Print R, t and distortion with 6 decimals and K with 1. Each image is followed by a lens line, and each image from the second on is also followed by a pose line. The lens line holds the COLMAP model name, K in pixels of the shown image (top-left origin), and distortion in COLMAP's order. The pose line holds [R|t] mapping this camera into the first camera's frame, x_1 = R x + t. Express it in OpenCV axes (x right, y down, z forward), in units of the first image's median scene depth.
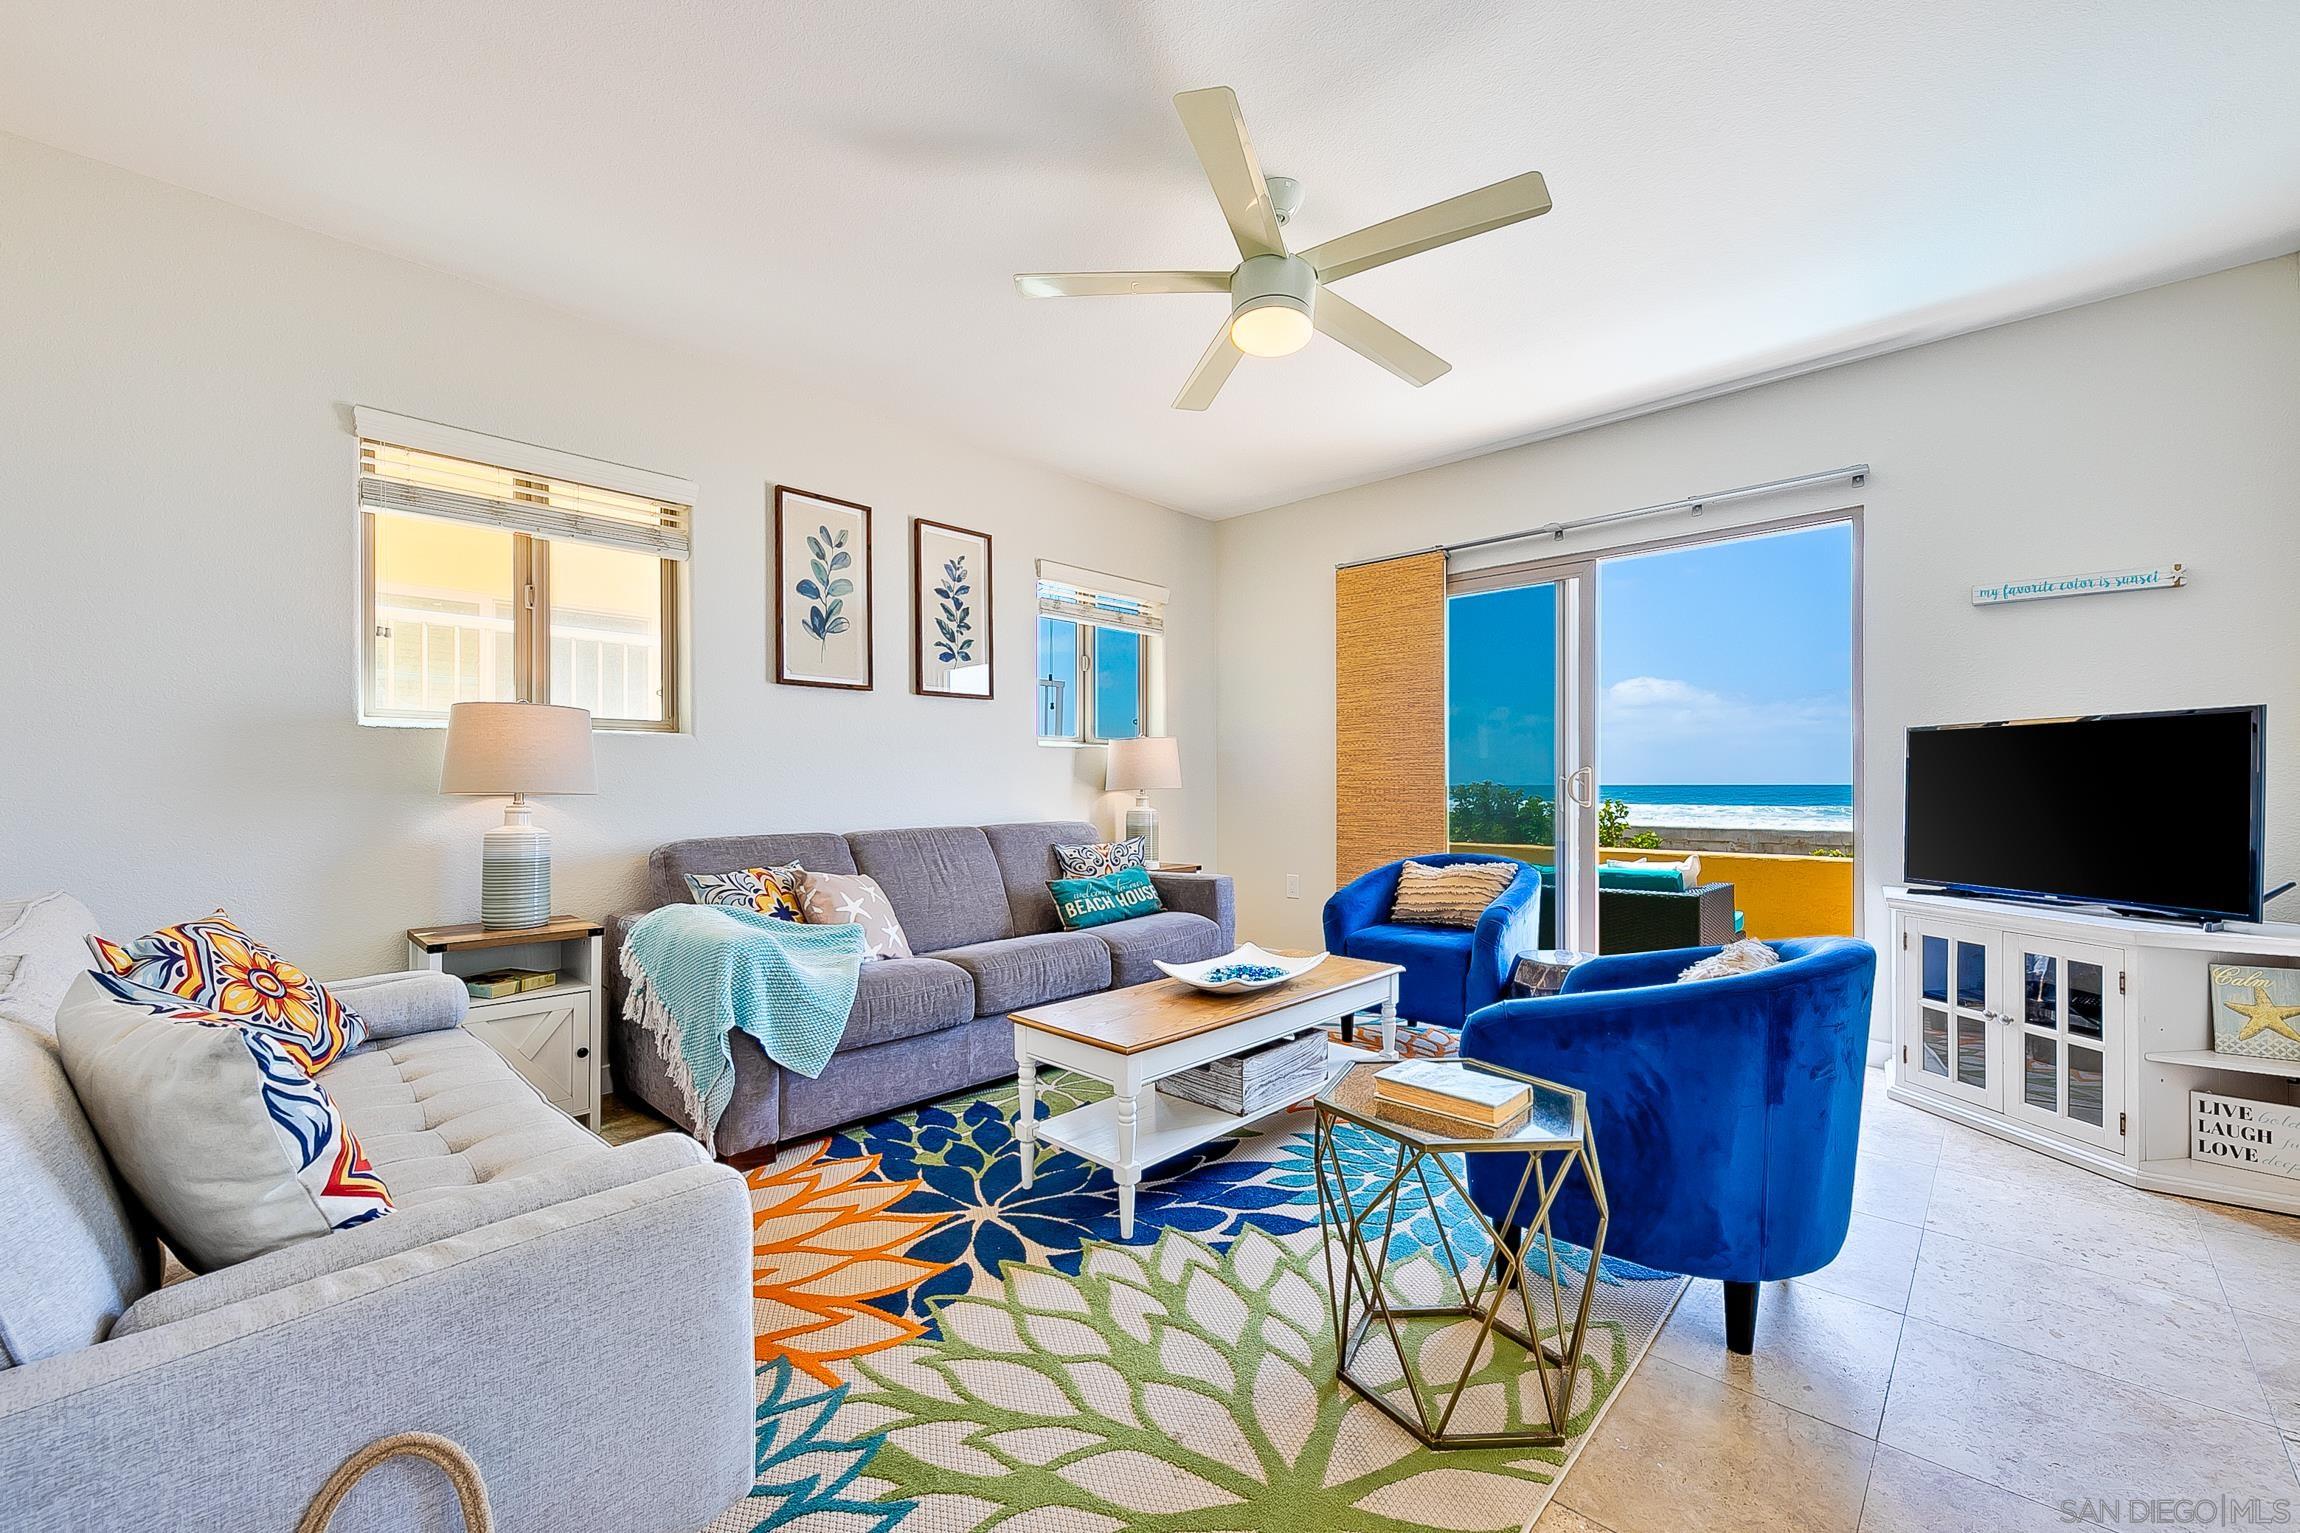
lens RADIAL K [[924.5, 0, 1143.0], [0, 924.5, 783.3], [0, 0, 1]] dist [0.001675, 0.000076]
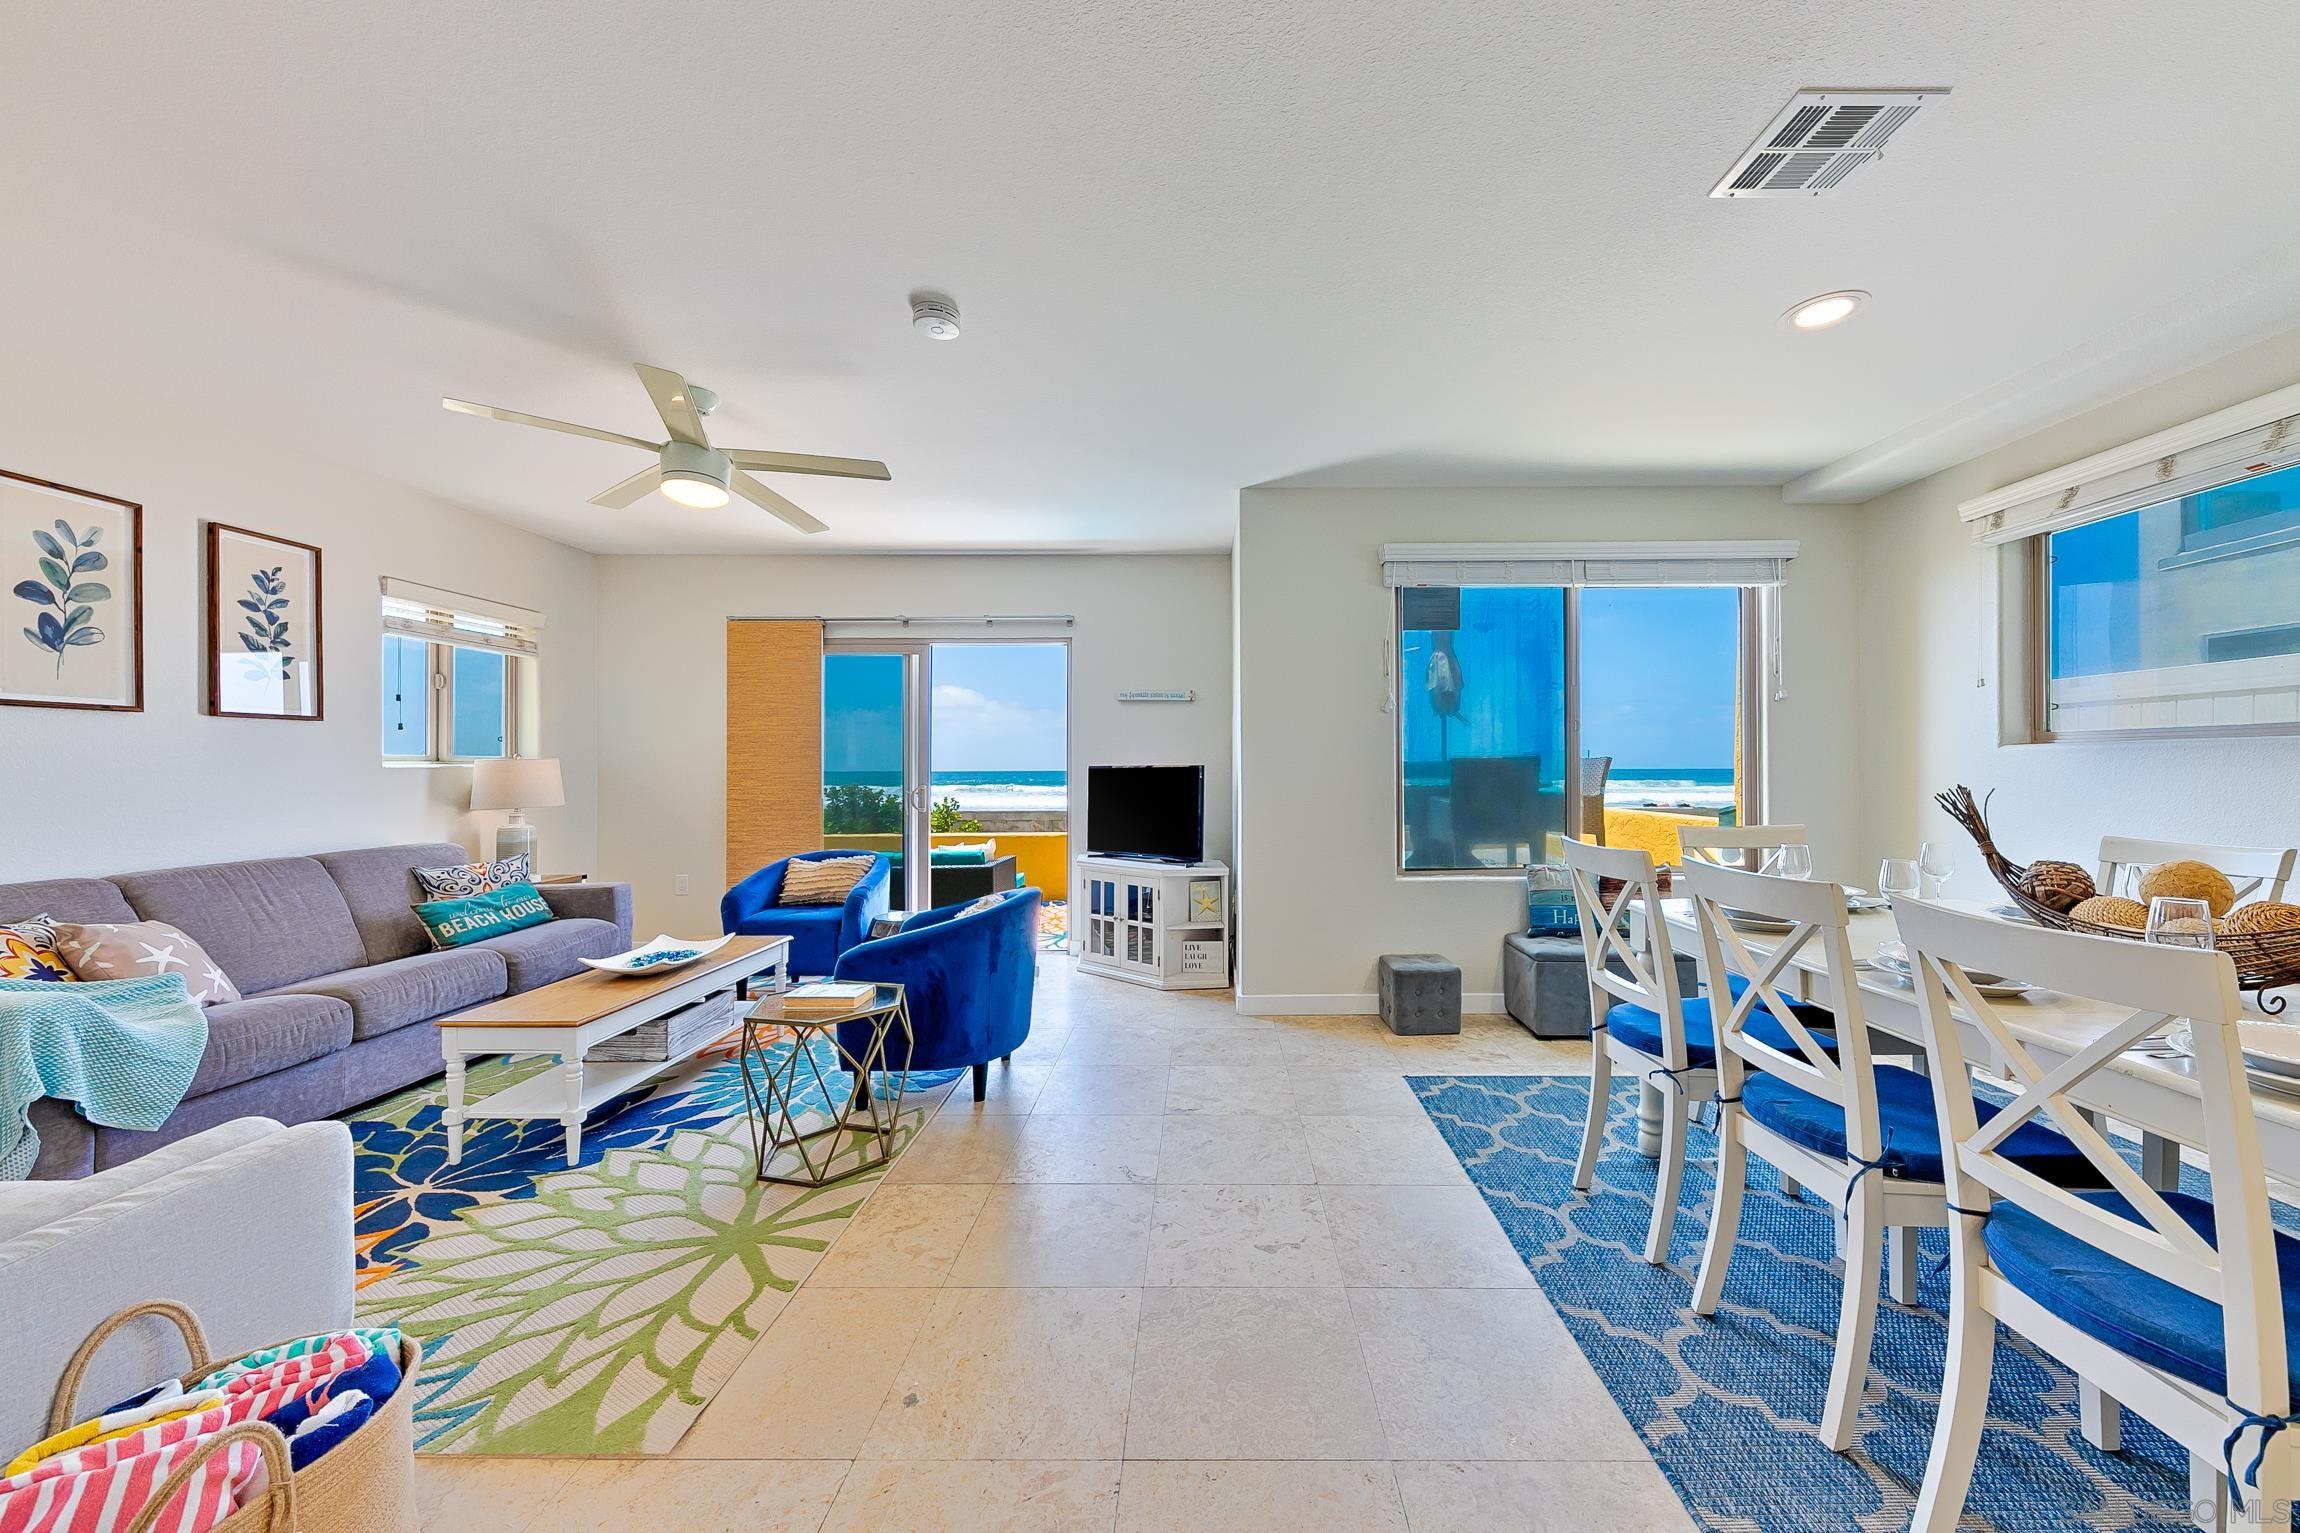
lens RADIAL K [[822.6, 0, 1207.5], [0, 822.6, 761.0], [0, 0, 1]] dist [0.017194, -0.005429]
pose [[0.725968, 0.006696, 0.687695, -0.118415], [0.000400, 0.999948, -0.010158, -0.052591], [-0.687728, 0.007649, 0.725928, -0.331428]]
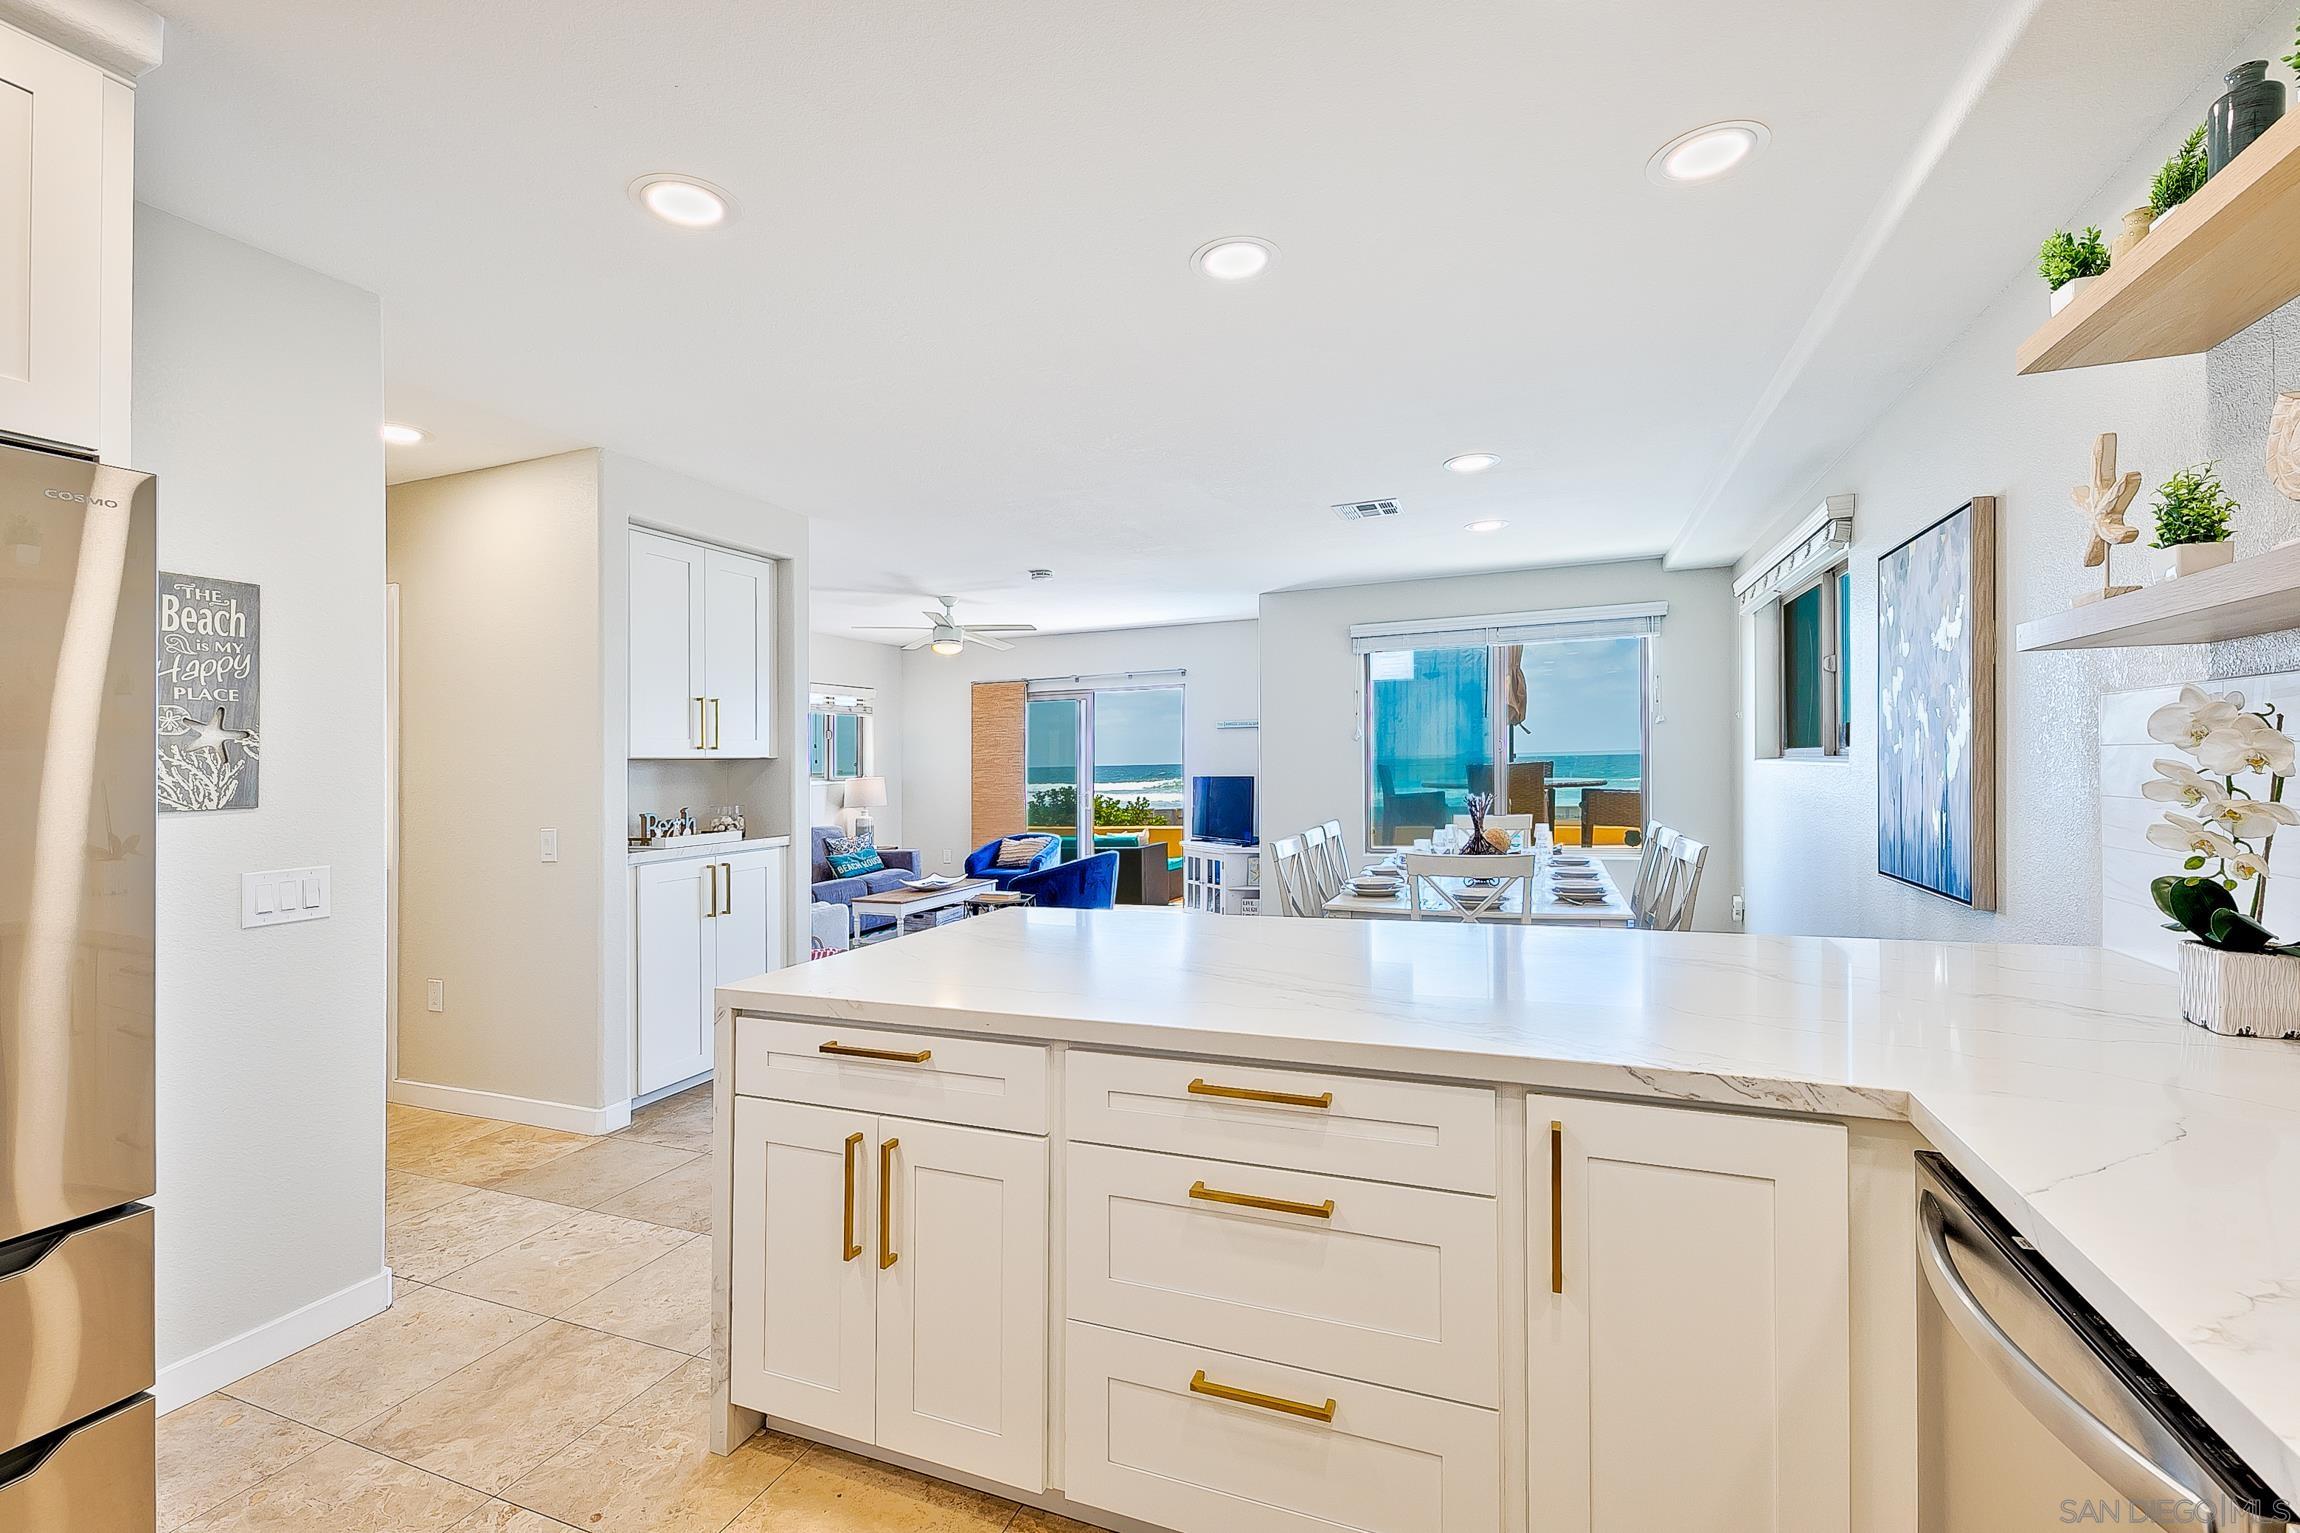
lens RADIAL K [[988.4, 0, 1148.6], [0, 988.4, 761.3], [0, 0, 1]] dist [-0.000622, -0.000124]
pose [[0.931242, -0.016976, 0.364007, -0.272238], [0.019535, 0.999804, -0.003348, -0.093370], [-0.363878, 0.010229, 0.931390, -1.471524]]
